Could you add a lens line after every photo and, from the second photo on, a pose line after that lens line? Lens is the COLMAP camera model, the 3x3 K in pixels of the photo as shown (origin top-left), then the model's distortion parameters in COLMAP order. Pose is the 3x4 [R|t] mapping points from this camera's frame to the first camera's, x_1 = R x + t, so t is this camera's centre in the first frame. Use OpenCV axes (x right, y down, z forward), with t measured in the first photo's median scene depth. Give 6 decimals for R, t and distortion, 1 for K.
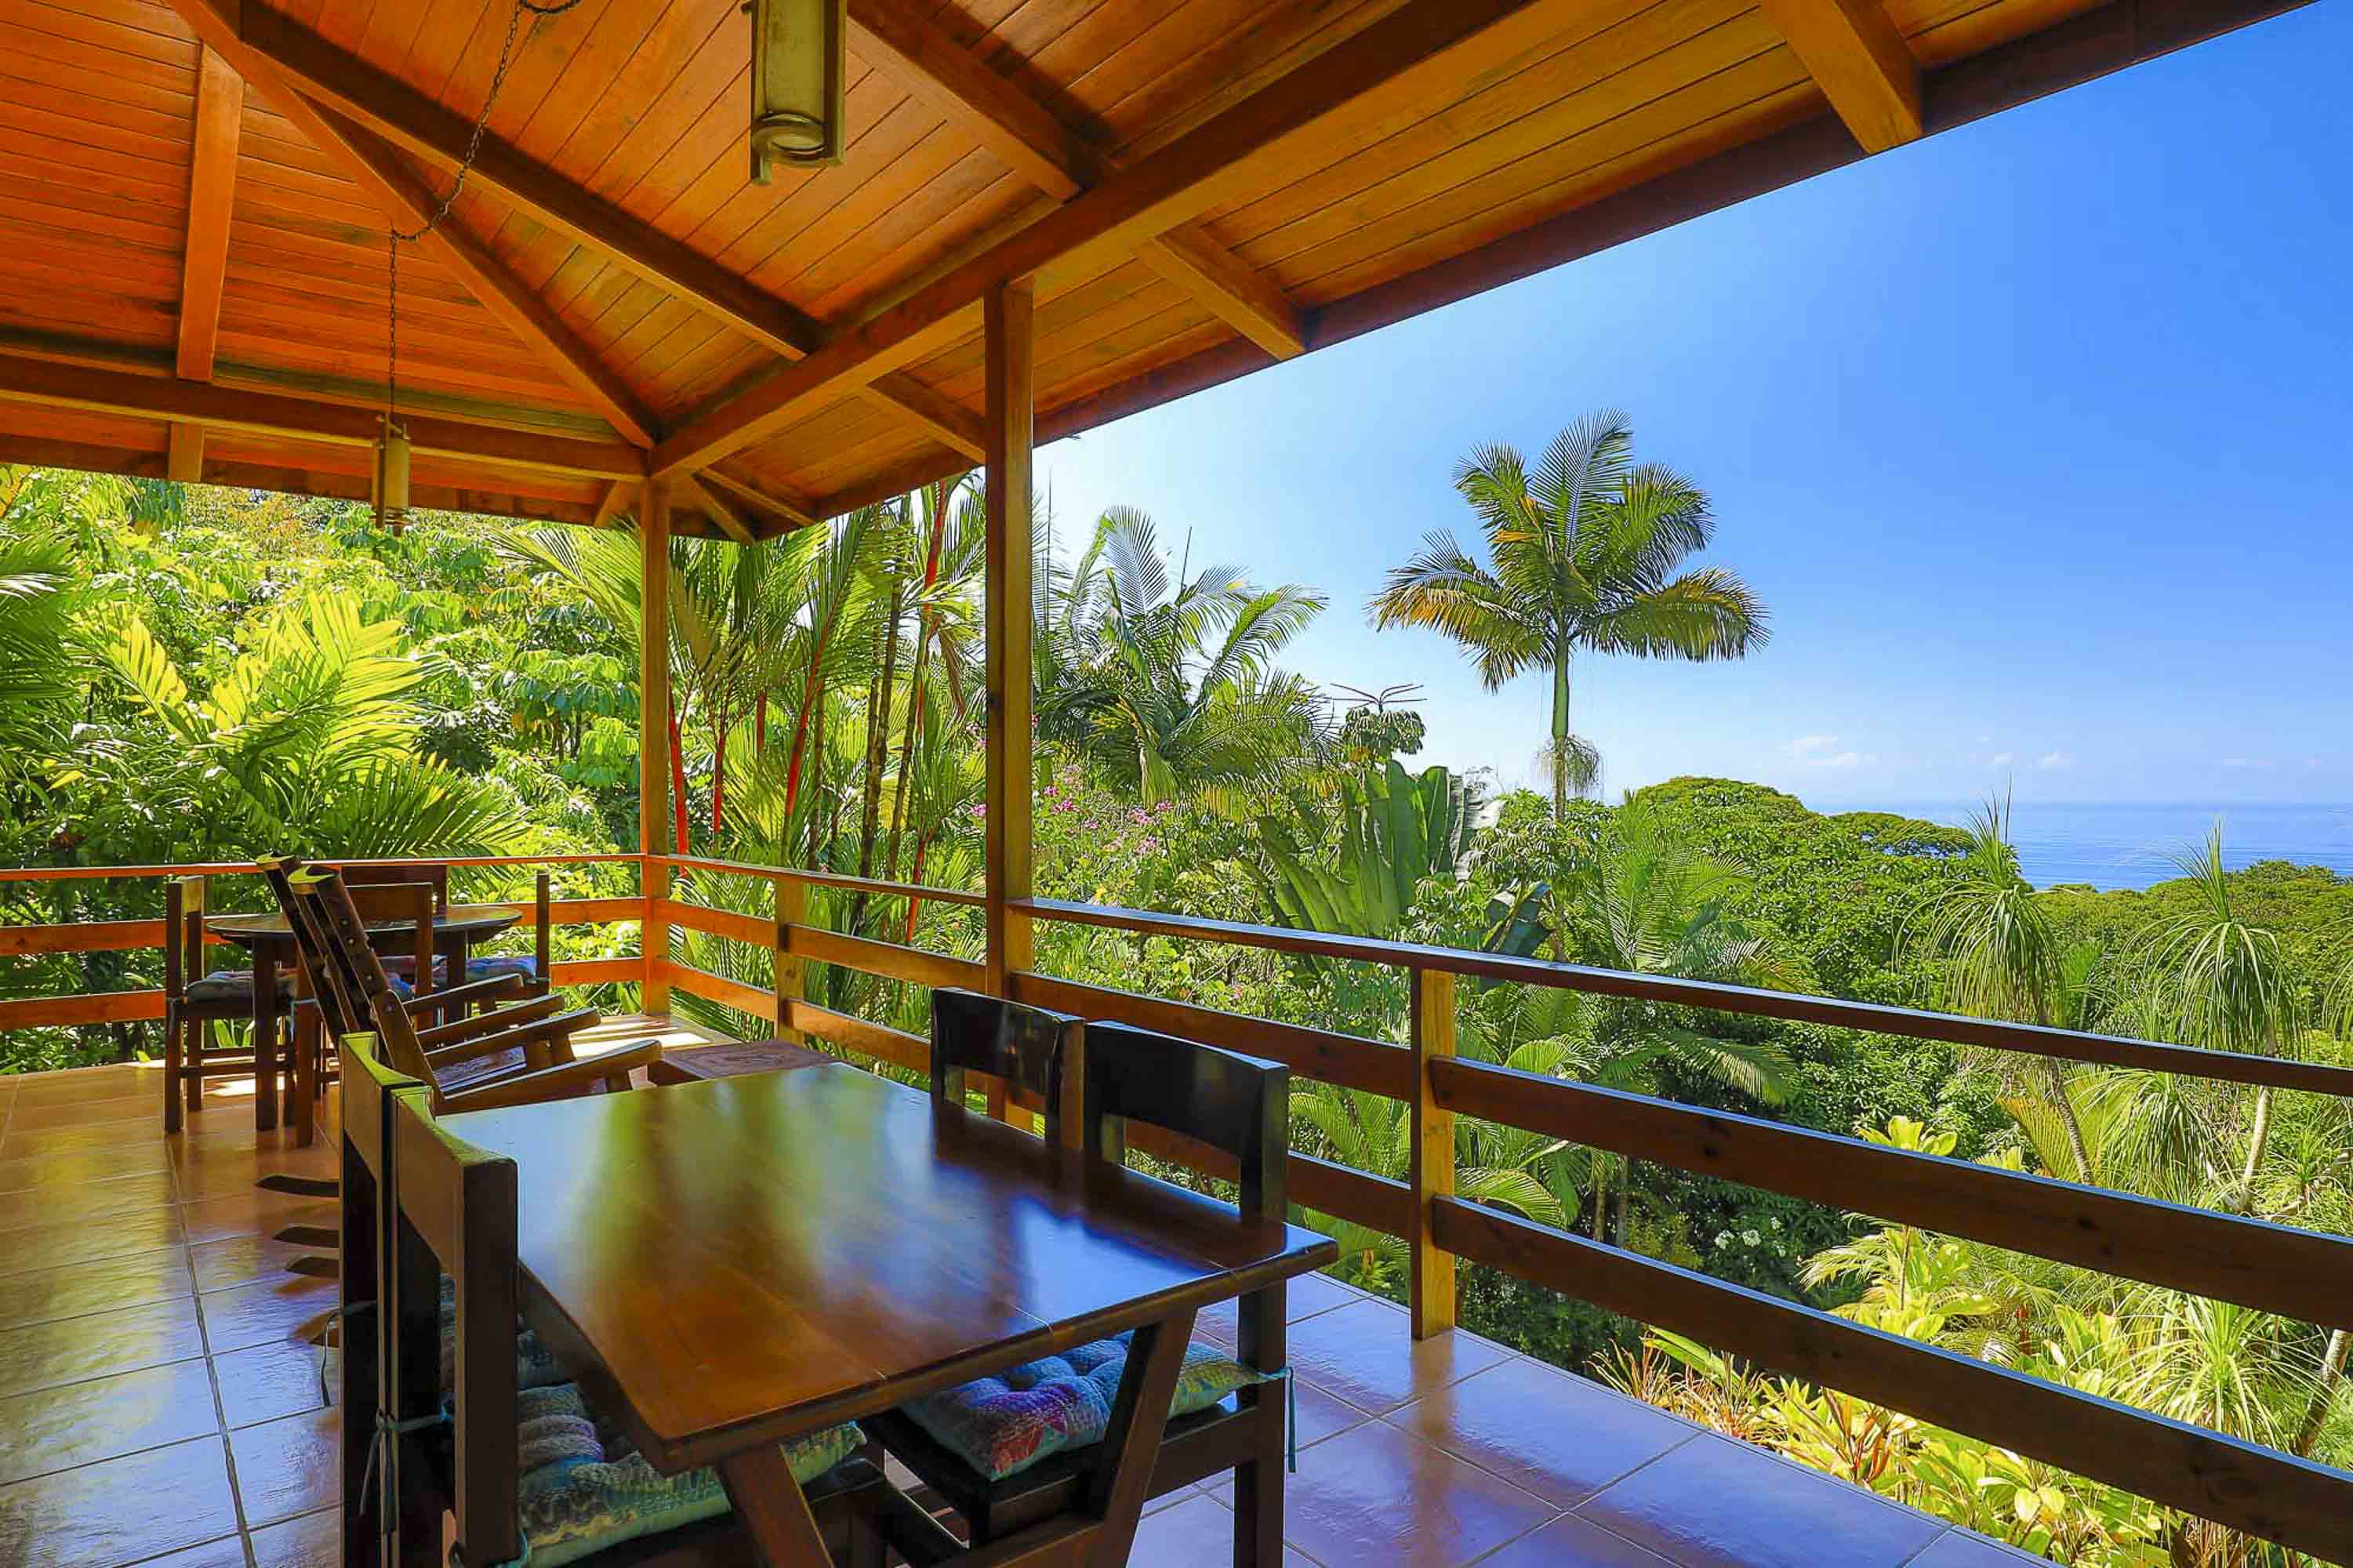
lens RADIAL K [[1354.0, 0, 1172.2], [0, 1354.0, 791.3], [0, 0, 1]] dist [-0.000283, 0.001066]
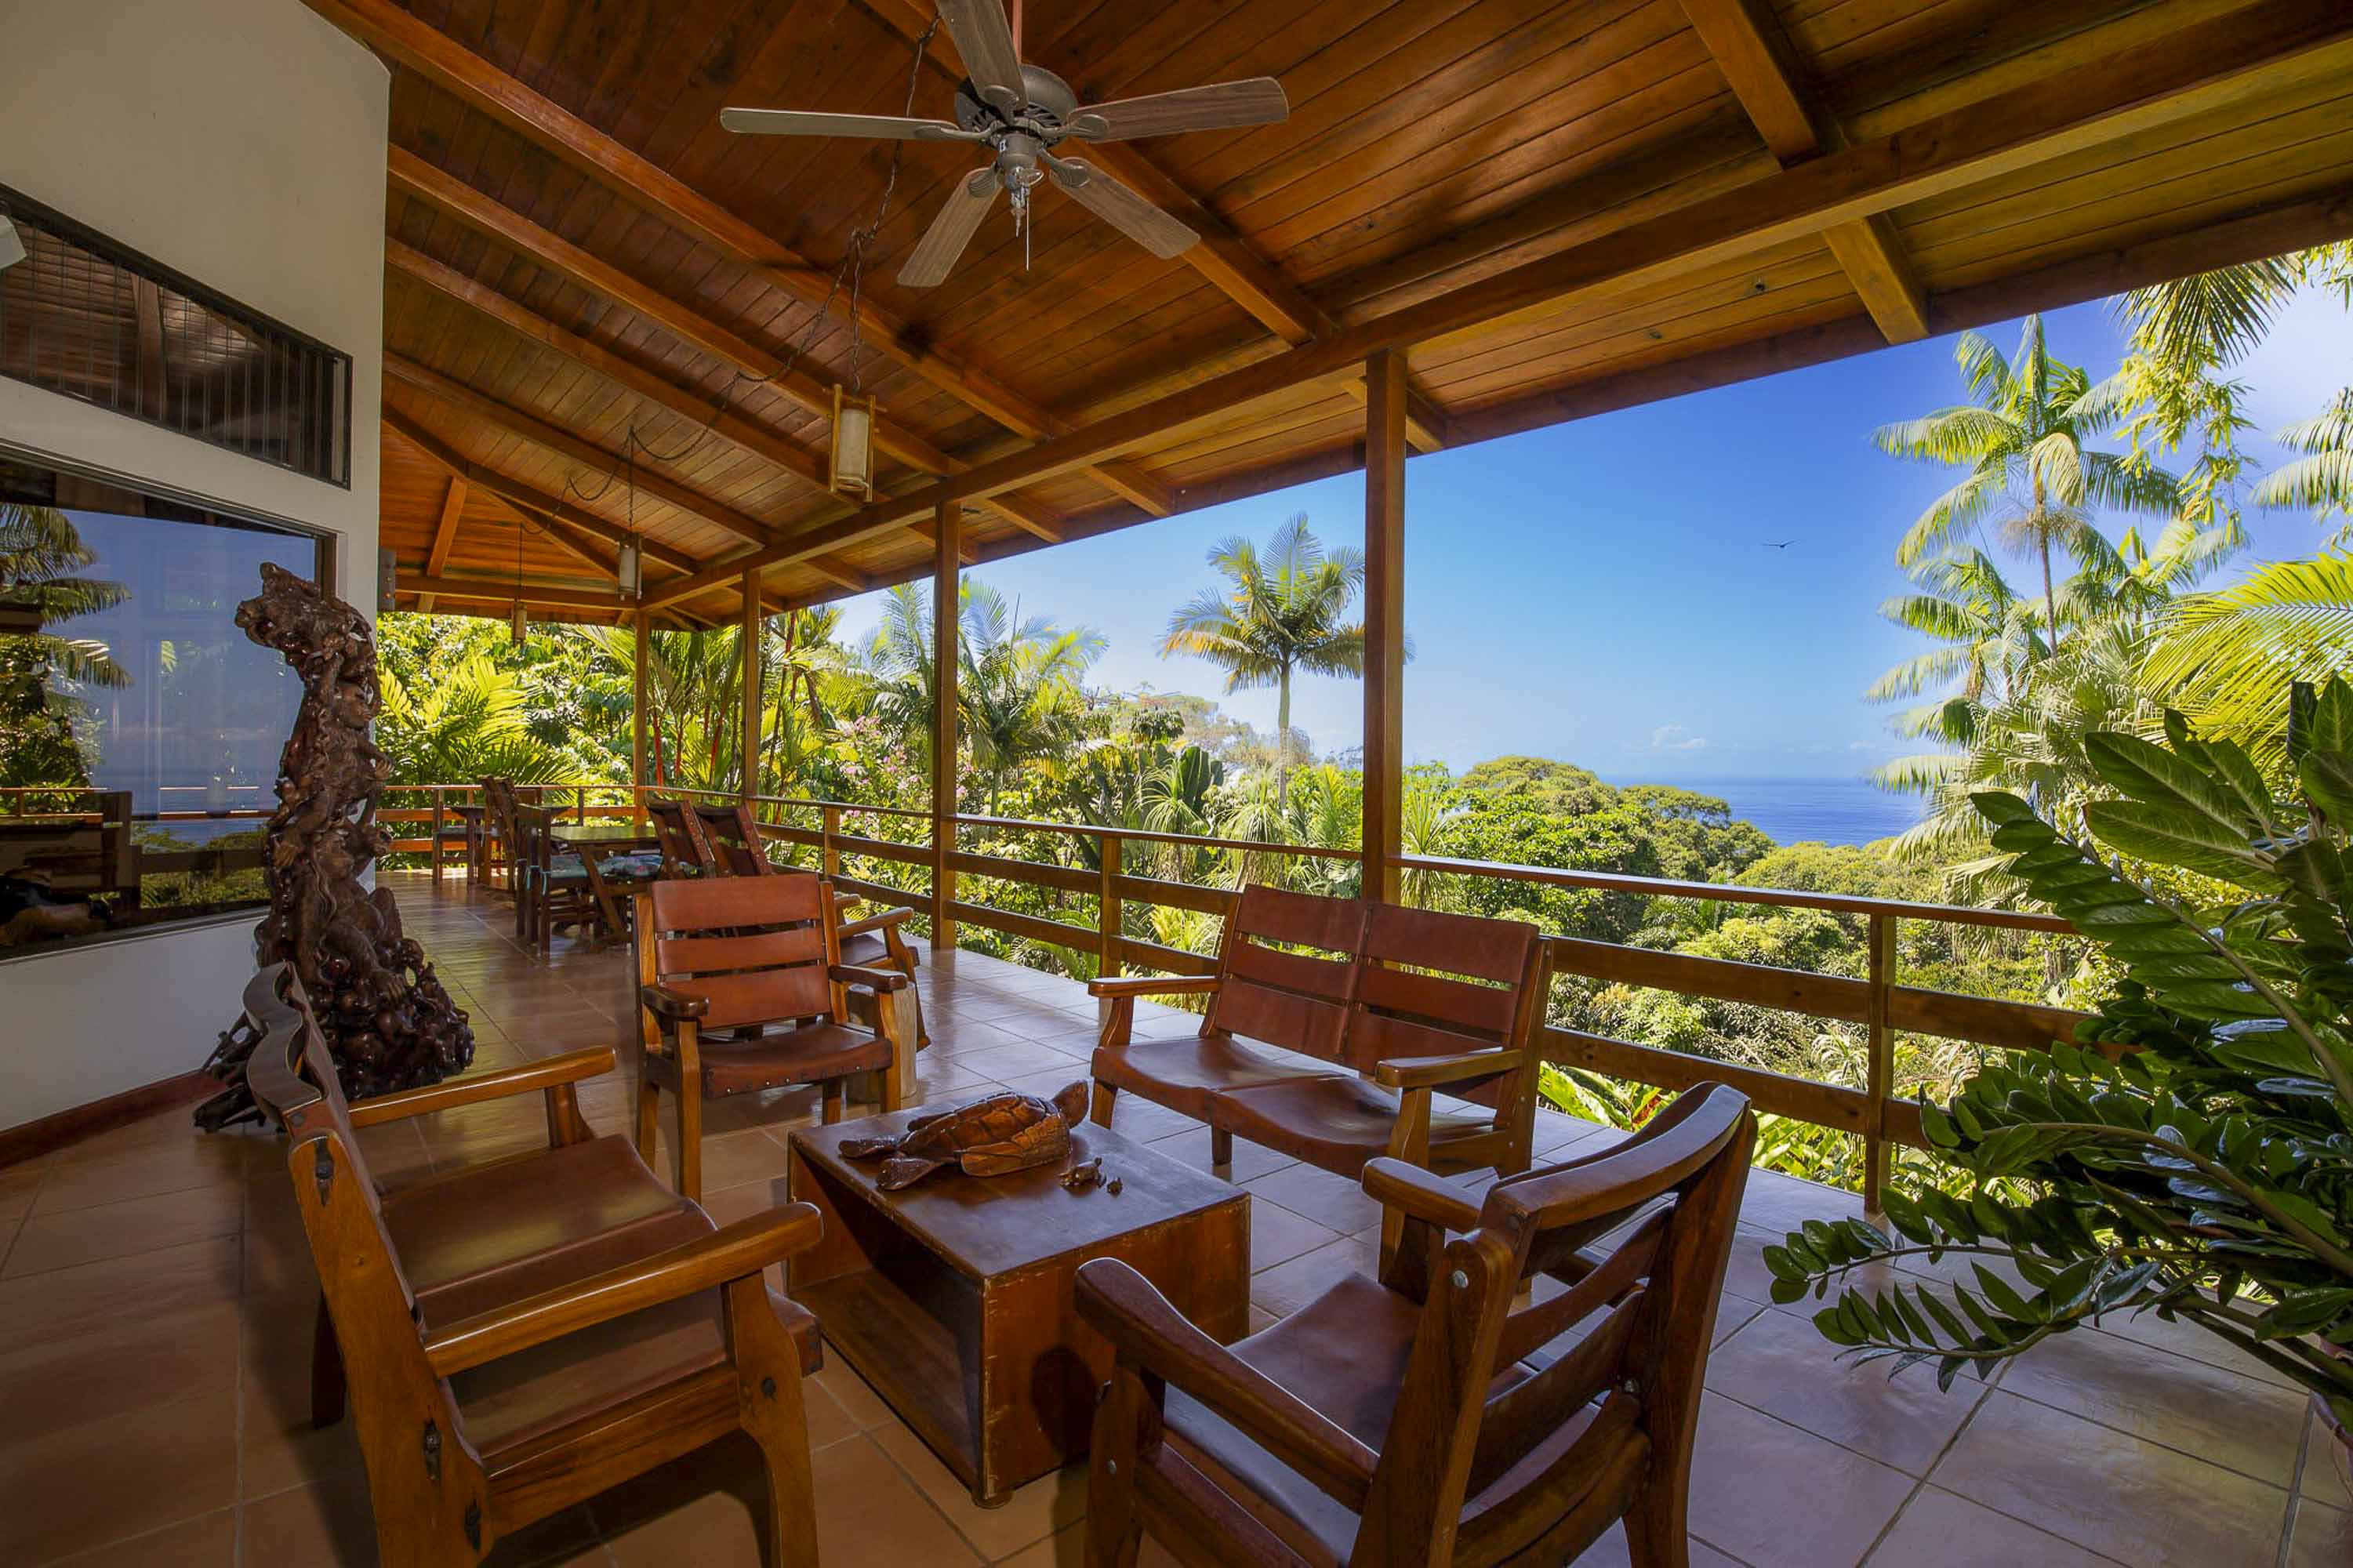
lens RADIAL K [[1107.0, 0, 1183.4], [0, 1107.0, 766.7], [0, 0, 1]] dist [-0.033293, -0.000281]
pose [[0.999263, 0.008841, 0.037360, 0.156260], [-0.008969, 0.999954, 0.003260, 0.000752], [-0.037329, -0.003593, 0.999297, -0.289648]]
